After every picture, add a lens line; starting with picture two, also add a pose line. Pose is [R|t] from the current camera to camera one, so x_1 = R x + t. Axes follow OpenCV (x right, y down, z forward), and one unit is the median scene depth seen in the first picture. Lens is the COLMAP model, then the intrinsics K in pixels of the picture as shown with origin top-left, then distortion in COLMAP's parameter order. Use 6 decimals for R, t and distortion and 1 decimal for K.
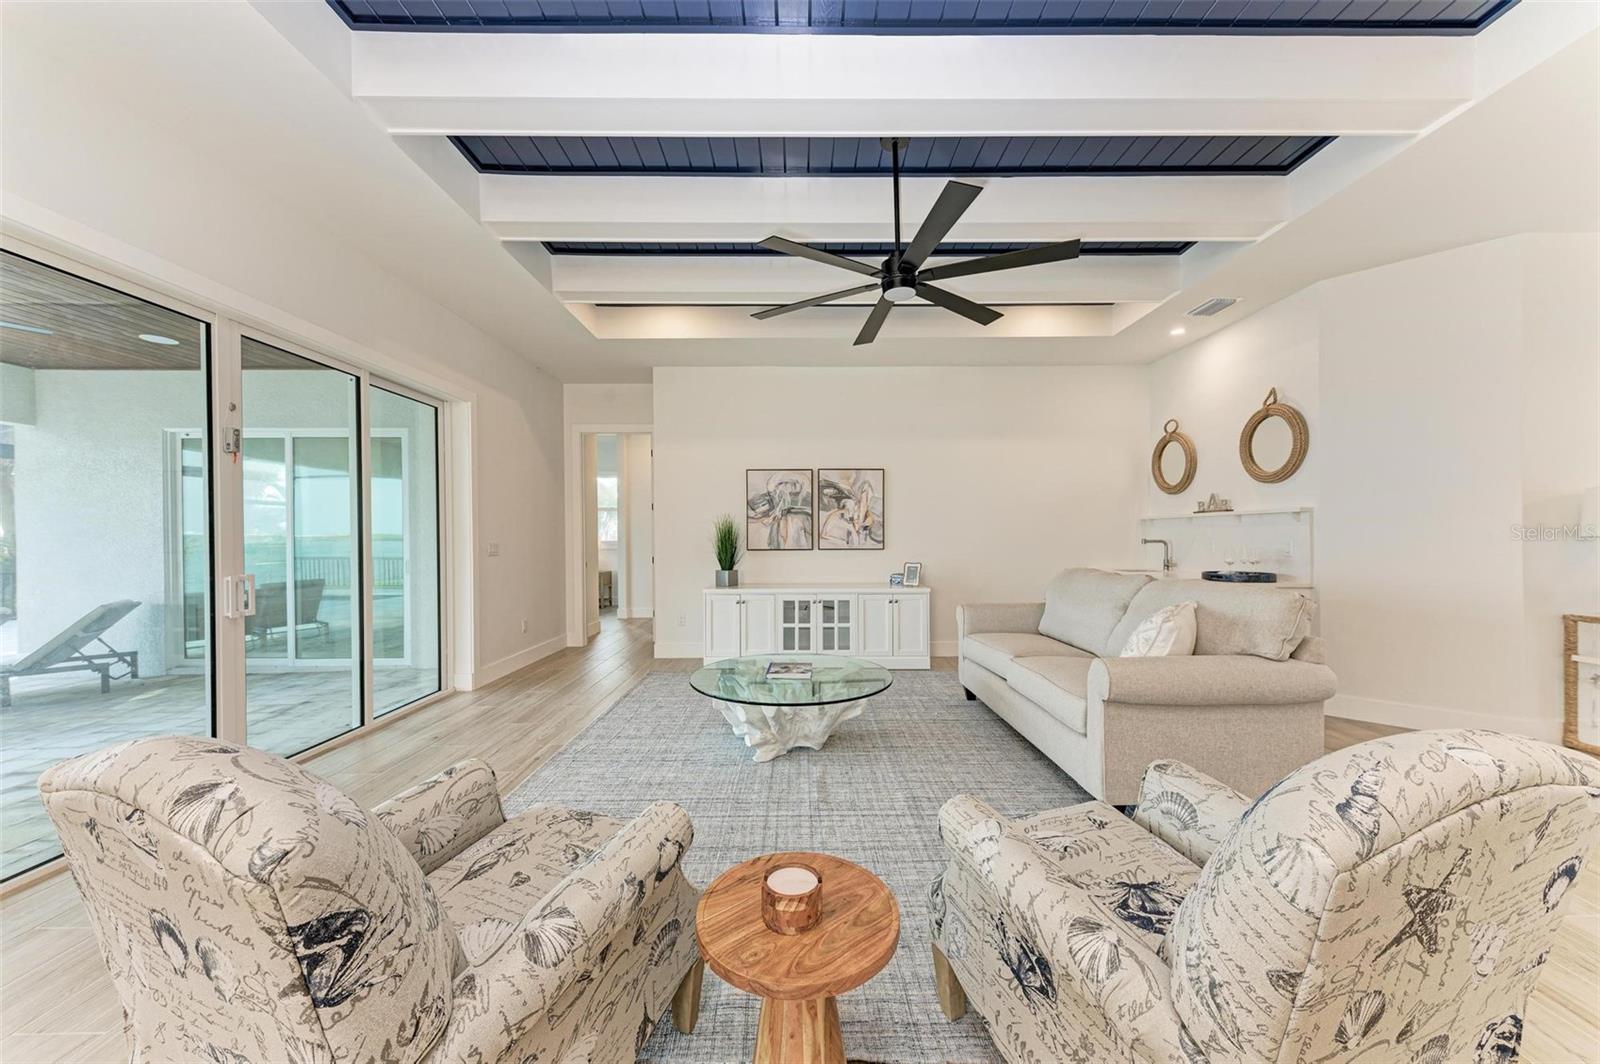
lens RADIAL K [[576.7, 0, 800.0], [0, 576.7, 532.0], [0, 0, 1]] dist [0.000087, 0.000057]
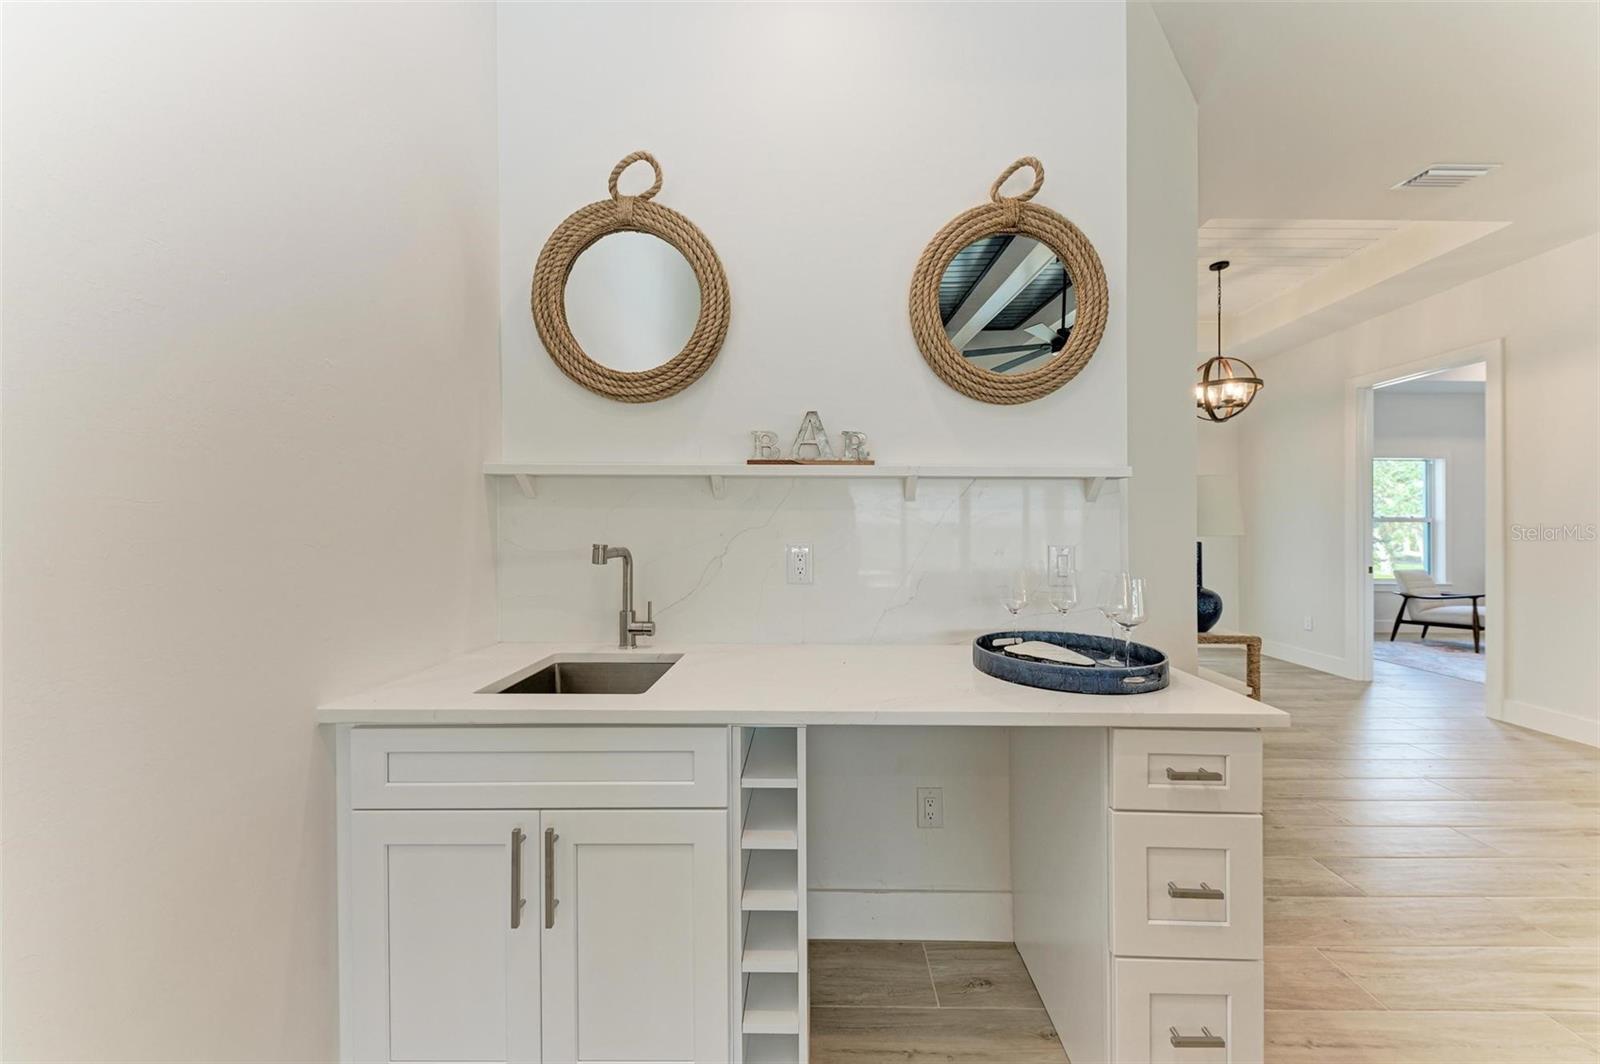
lens RADIAL K [[561.0, 0, 800.4], [0, 561.0, 535.6], [0, 0, 1]] dist [0.008808, 0.000077]
pose [[0.021117, -0.007711, 0.999747, 0.340893], [-0.008516, 0.999933, 0.007892, 0.004996], [-0.999741, -0.008680, 0.021050, 0.897780]]
